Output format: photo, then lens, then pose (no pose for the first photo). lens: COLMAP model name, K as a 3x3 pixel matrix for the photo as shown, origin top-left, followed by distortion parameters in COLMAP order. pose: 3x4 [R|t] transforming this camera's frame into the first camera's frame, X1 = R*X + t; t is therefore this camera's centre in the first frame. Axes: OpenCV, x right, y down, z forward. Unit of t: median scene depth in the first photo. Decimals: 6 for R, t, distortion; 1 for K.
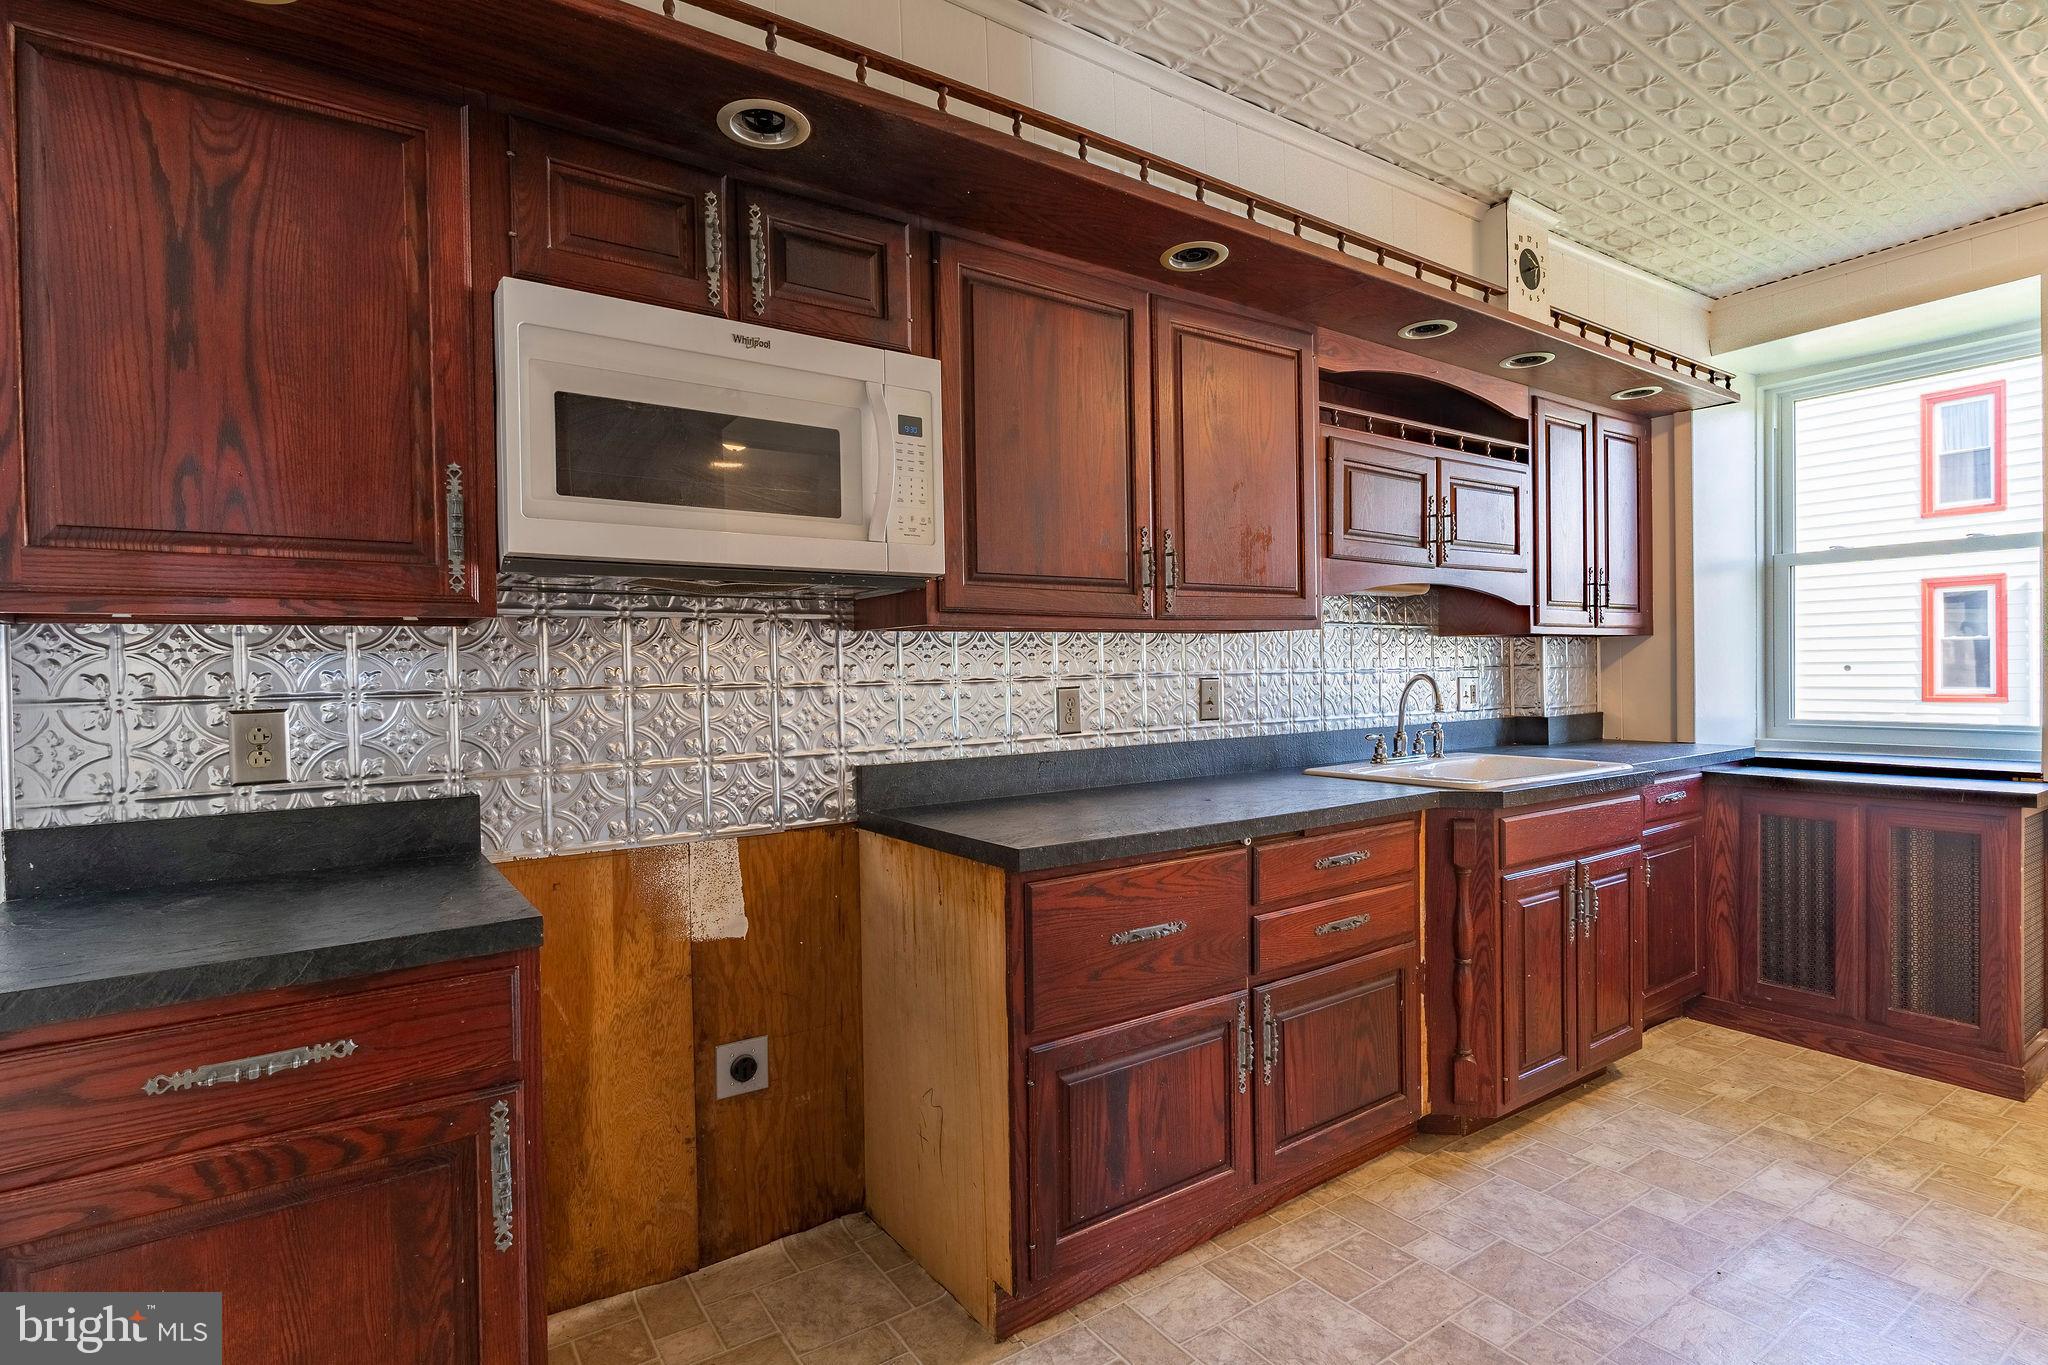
lens RADIAL K [[997.5, 0, 1024.0], [0, 997.5, 682.5], [0, 0, 1]] dist [0.001186, 0.000563]
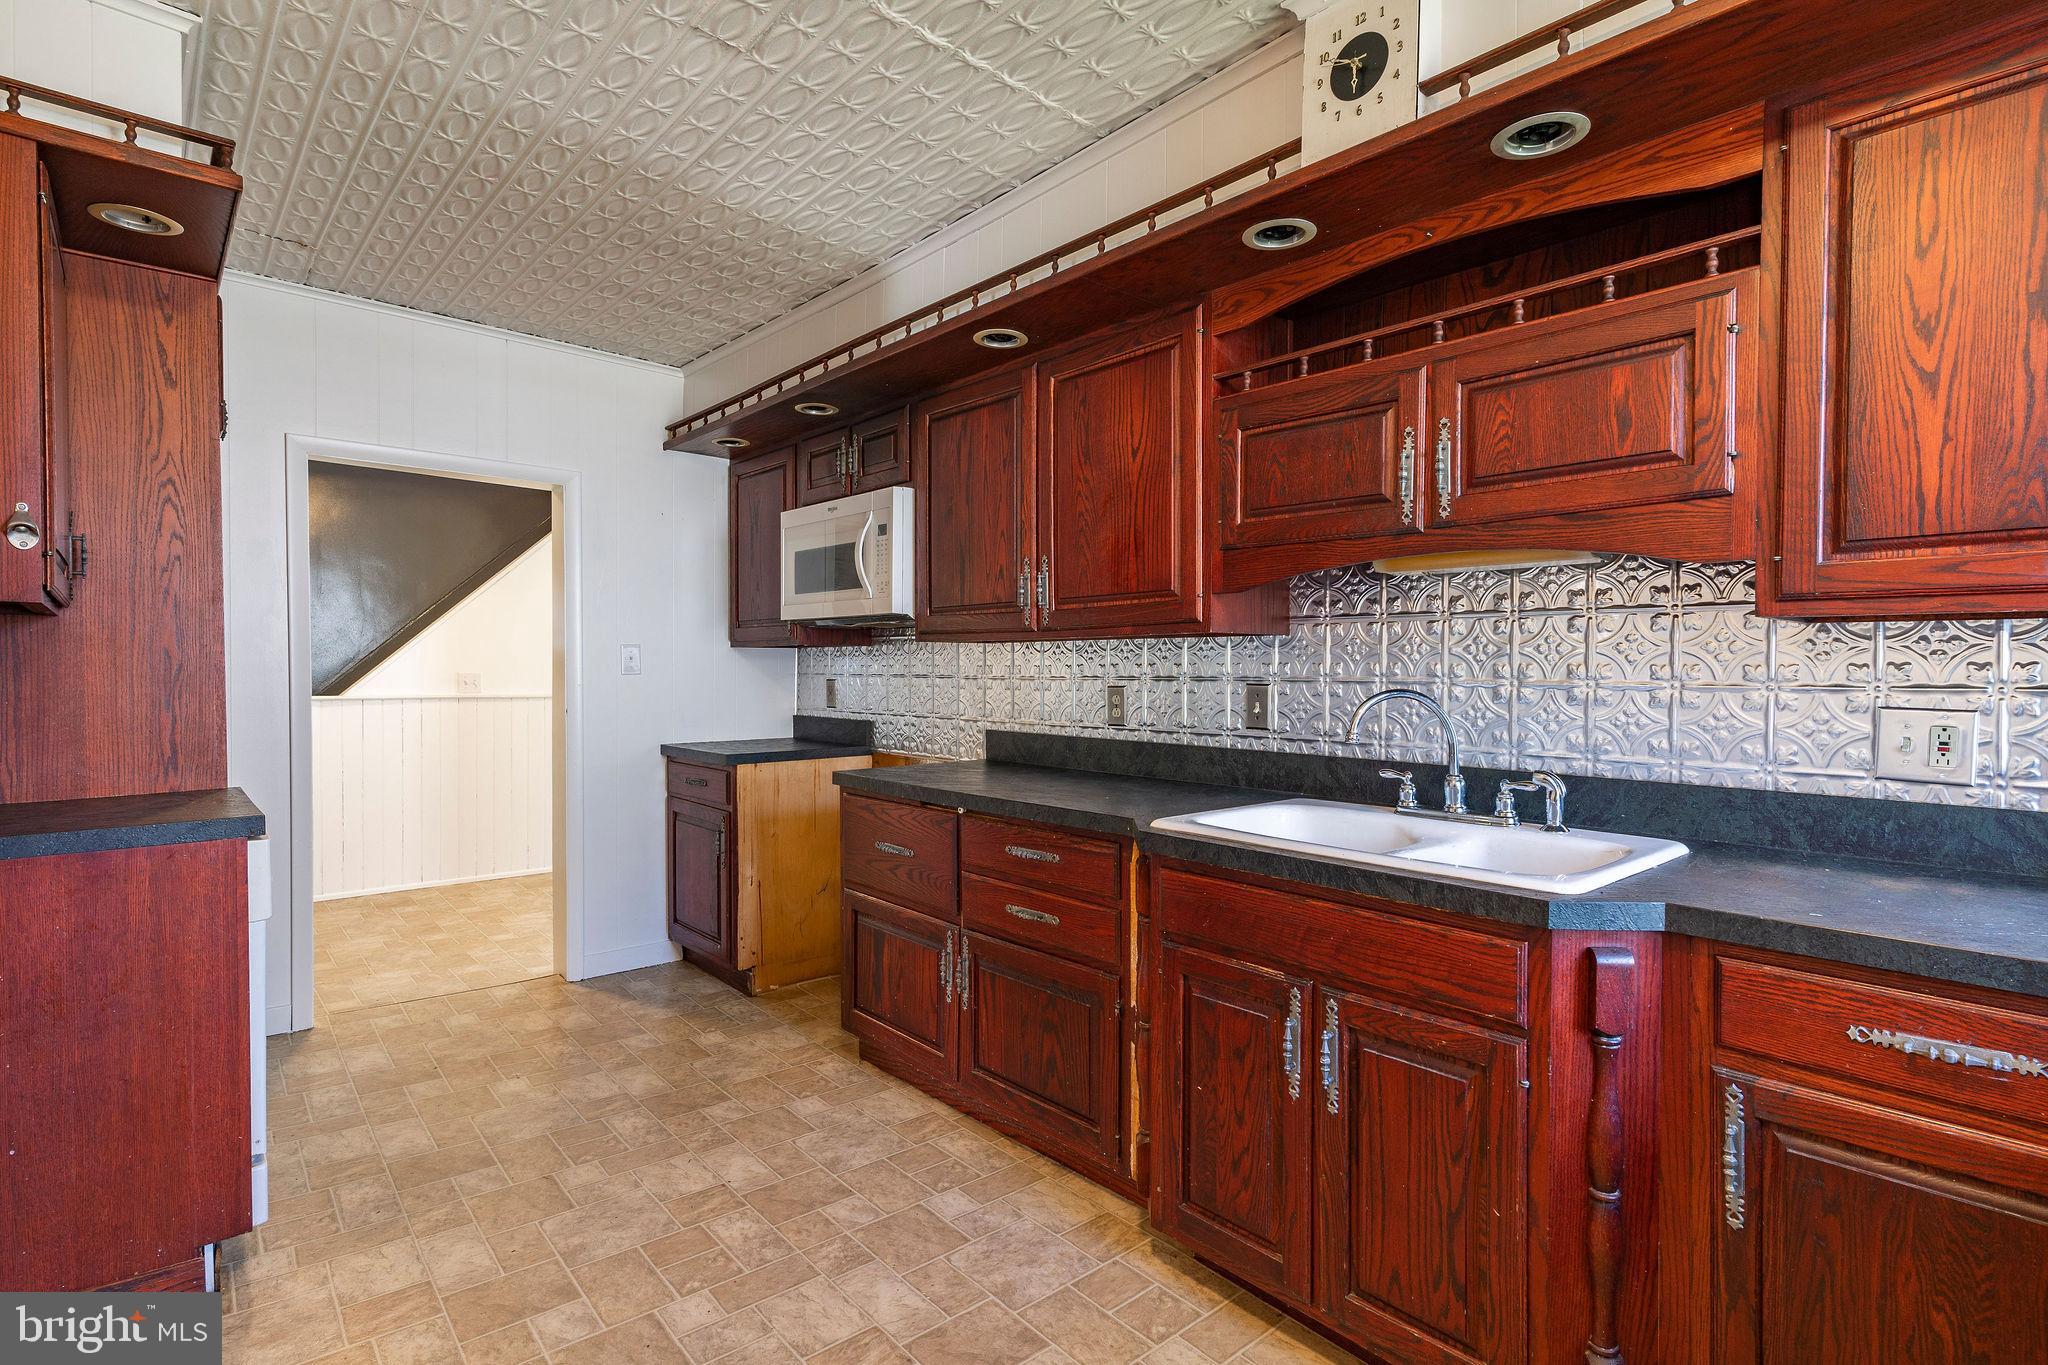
lens RADIAL K [[997.5, 0, 1024.0], [0, 997.5, 682.5], [0, 0, 1]] dist [0.001186, 0.000563]
pose [[0.116162, 0.034395, -0.992635, 1.516043], [-0.014172, 0.999356, 0.032969, -0.046358], [0.993129, 0.010237, 0.116575, 0.954045]]
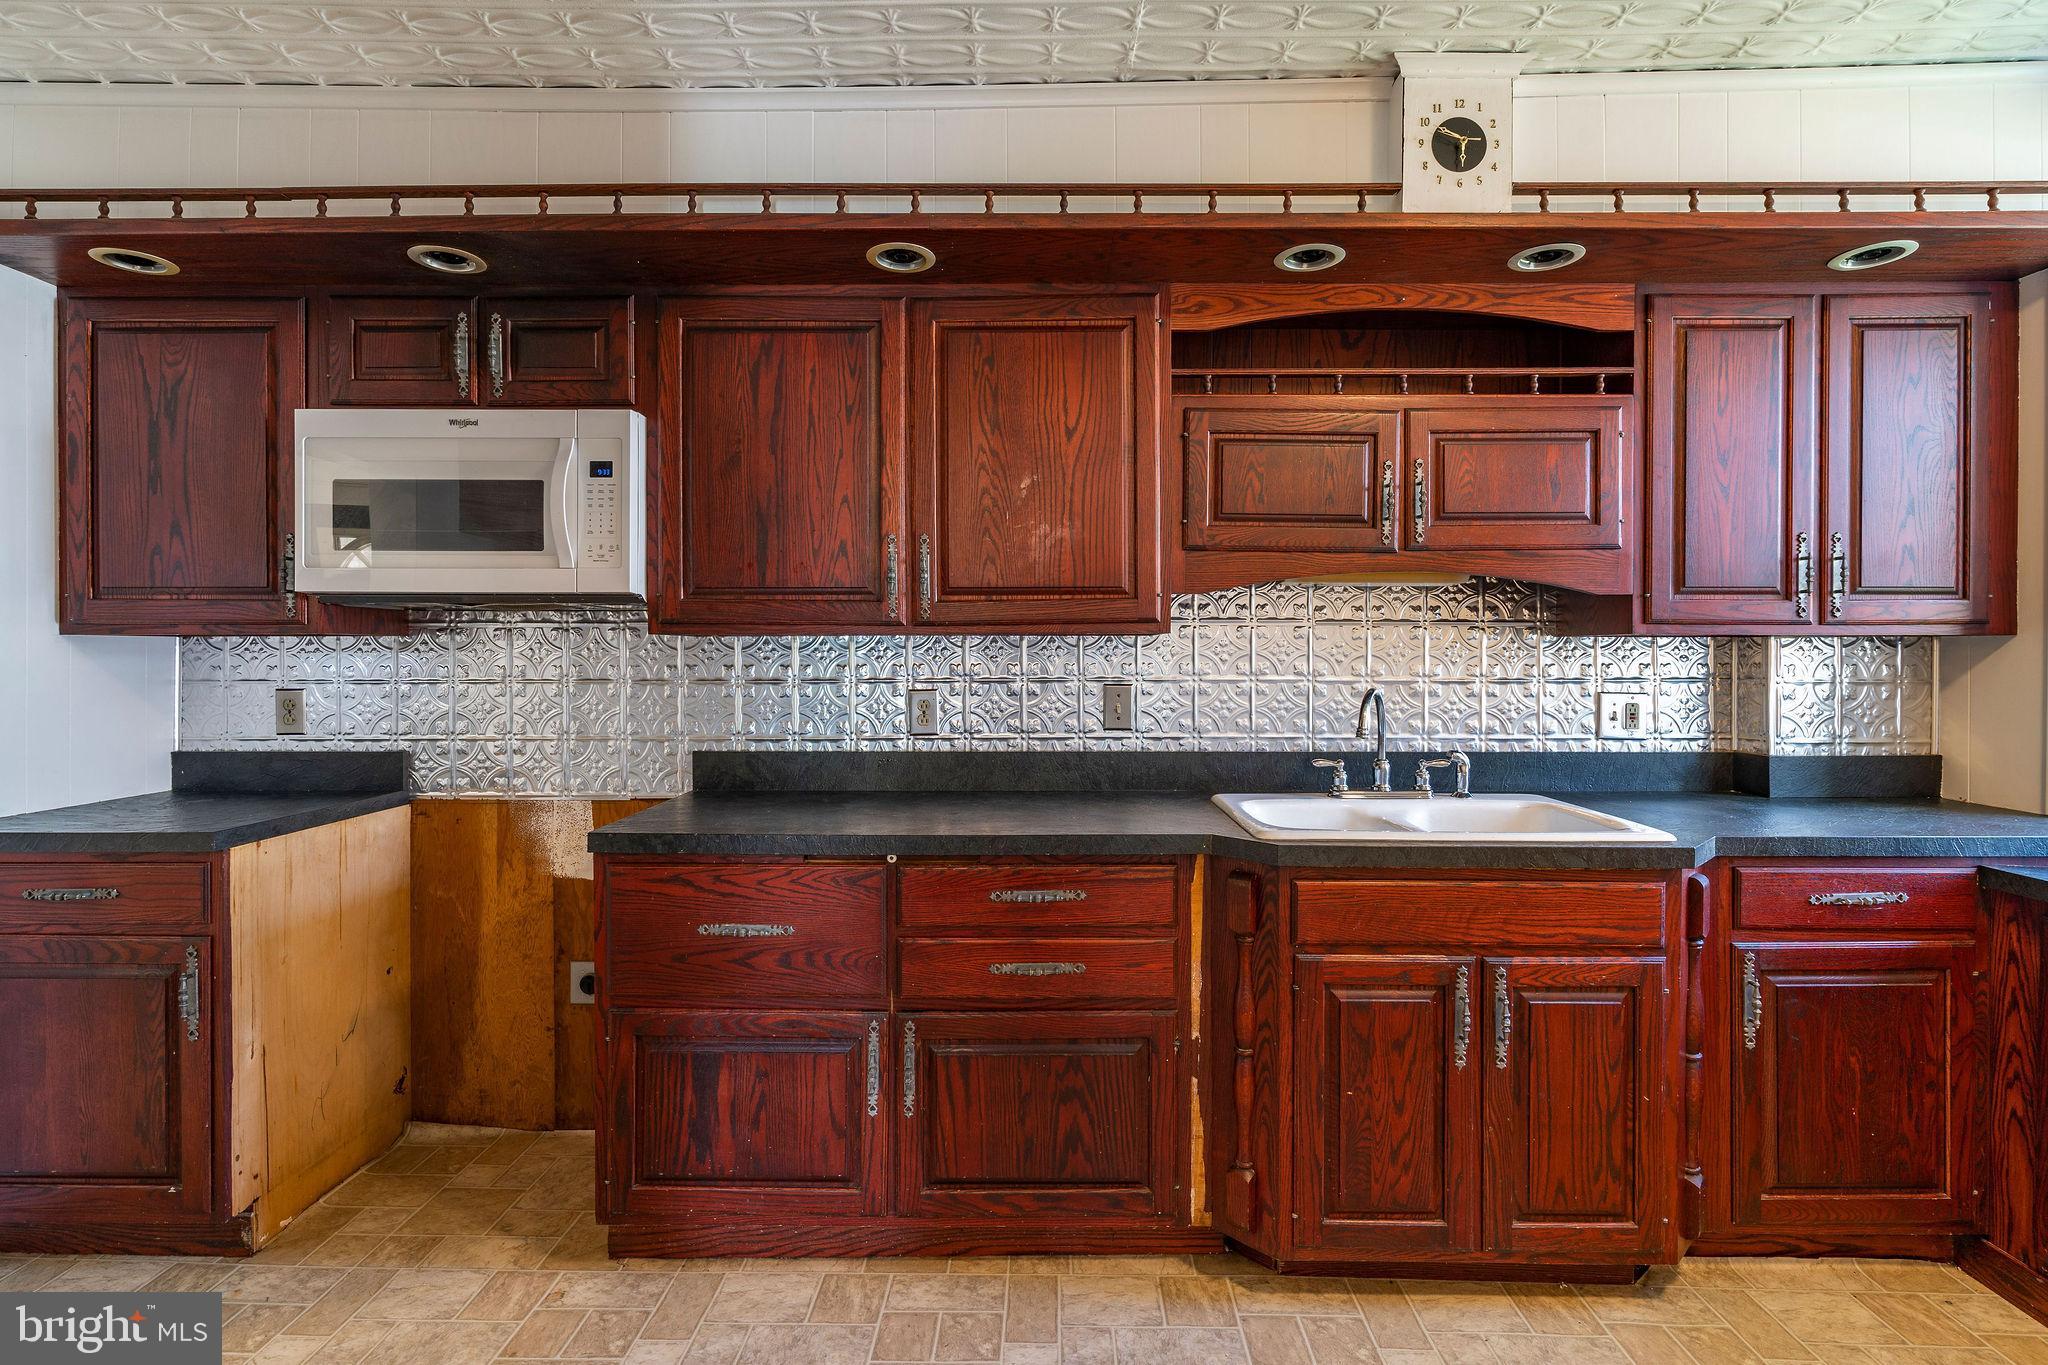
lens RADIAL K [[987.9, 0, 1029.0], [0, 987.9, 659.5], [0, 0, 1]] dist [0.002055, 0.000576]
pose [[0.817647, 0.020403, -0.575358, 0.900786], [-0.020950, 0.999764, 0.005681, -0.042838], [0.575338, 0.007408, 0.817882, 0.299546]]
